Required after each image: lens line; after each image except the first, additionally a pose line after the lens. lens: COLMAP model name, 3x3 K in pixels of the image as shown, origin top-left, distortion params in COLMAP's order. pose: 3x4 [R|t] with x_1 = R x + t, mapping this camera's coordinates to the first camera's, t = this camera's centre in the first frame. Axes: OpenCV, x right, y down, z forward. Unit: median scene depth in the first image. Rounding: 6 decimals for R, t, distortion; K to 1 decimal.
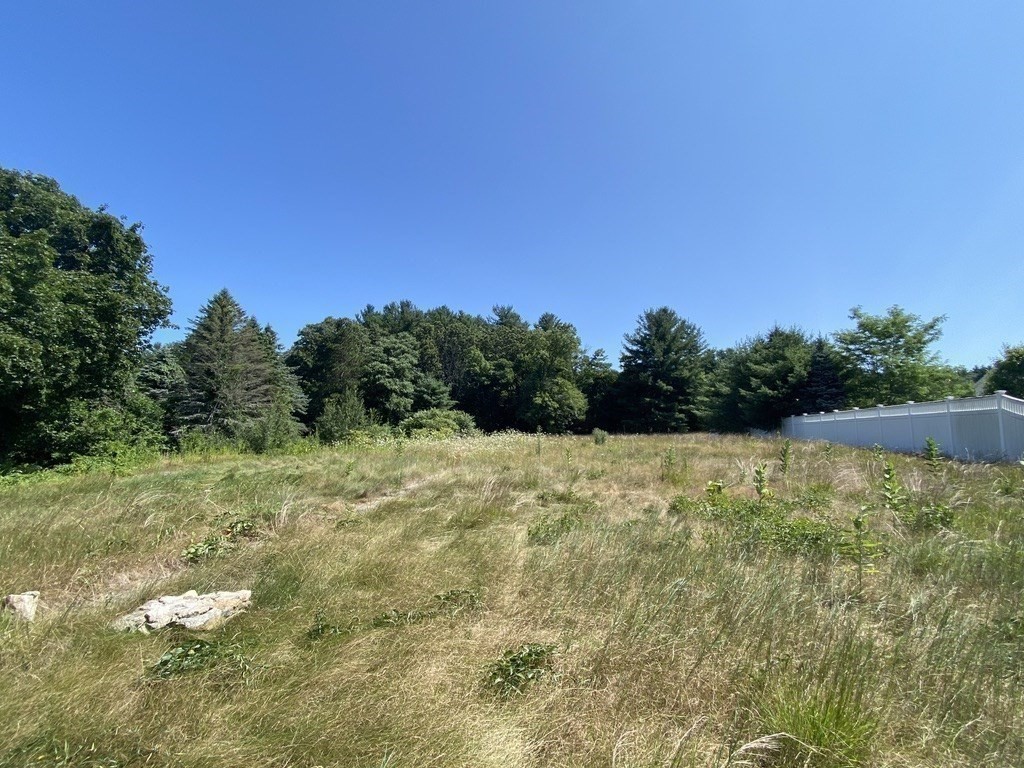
lens RADIAL K [[481.2, 0, 522.2], [0, 481.2, 381.0], [0, 0, 1]] dist [0.009799, -0.014704]
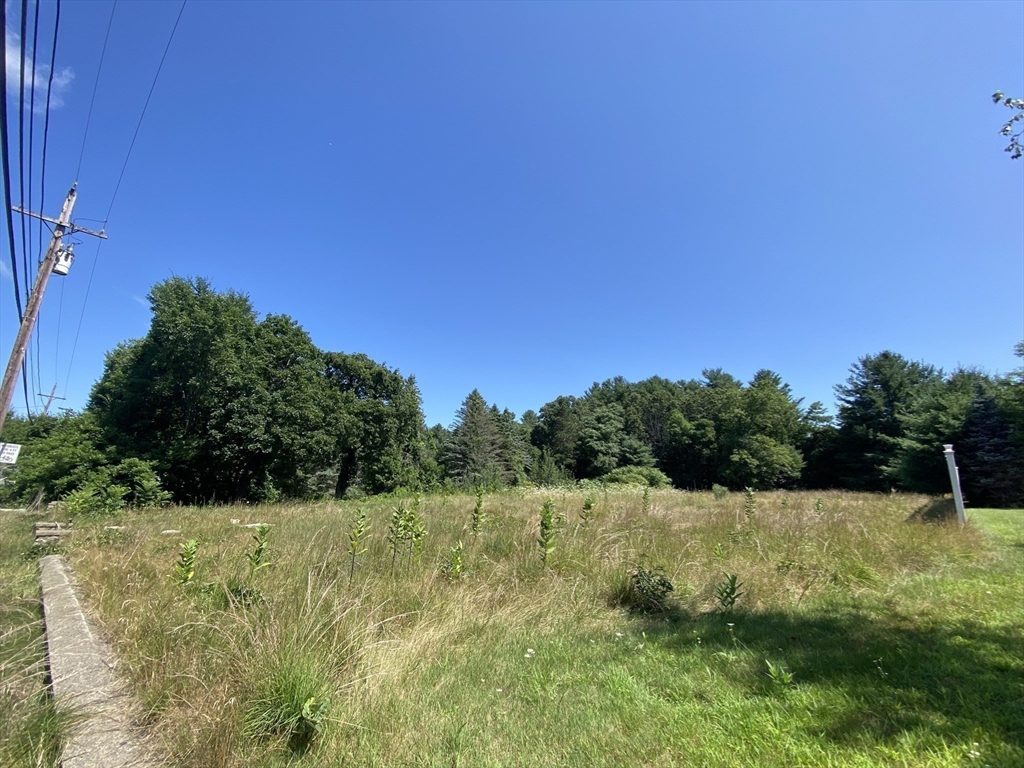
lens RADIAL K [[415.3, 0, 513.3], [0, 415.3, 386.5], [0, 0, 1]] dist [0.013477, -0.016619]
pose [[0.832901, -0.107513, -0.542879, 0.143174], [0.036187, 0.989429, -0.140429, -0.002732], [0.552238, 0.097318, 0.827987, -0.031617]]
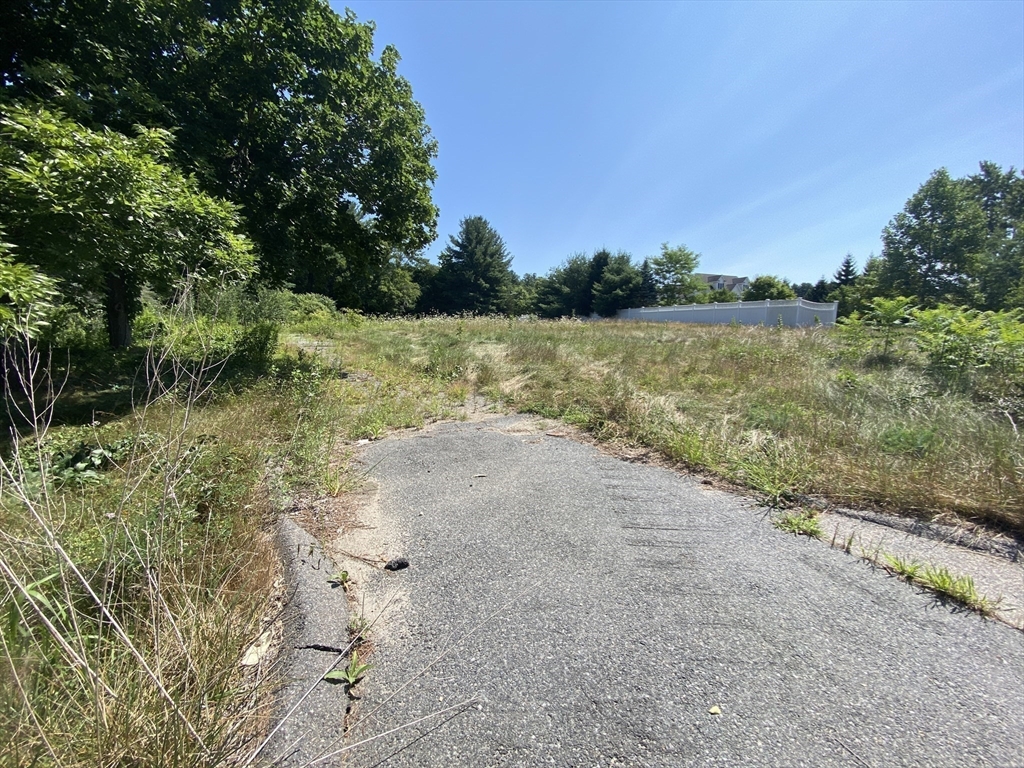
lens RADIAL K [[414.8, 0, 526.8], [0, 414.8, 388.7], [0, 0, 1]] dist [0.013121, -0.017449]
pose [[0.830362, -0.073602, 0.552341, -0.242304], [-0.071863, 0.968815, 0.237134, 0.012455], [-0.552570, -0.236600, 0.799179, -0.005540]]
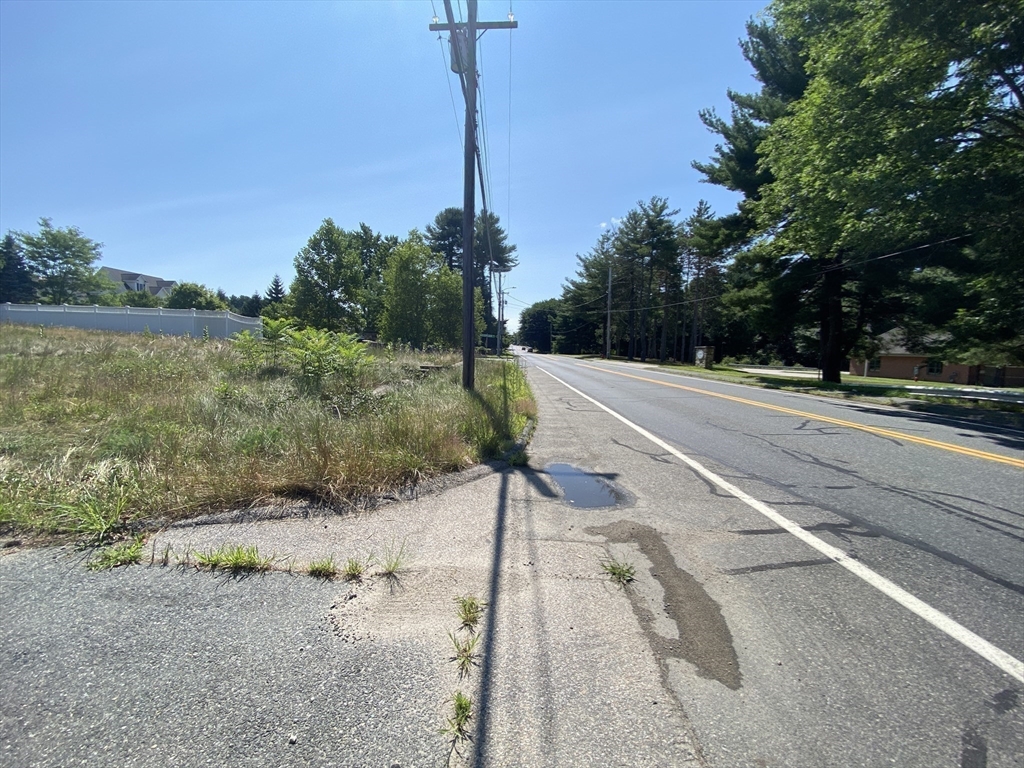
lens RADIAL K [[414.8, 0, 514.4], [0, 414.8, 379.0], [0, 0, 1]] dist [0.013121, -0.017449]
pose [[-0.167334, -0.072324, 0.983244, -0.240956], [-0.145771, 0.988159, 0.047877, 0.010534], [-0.975064, -0.135317, -0.175895, -0.014851]]
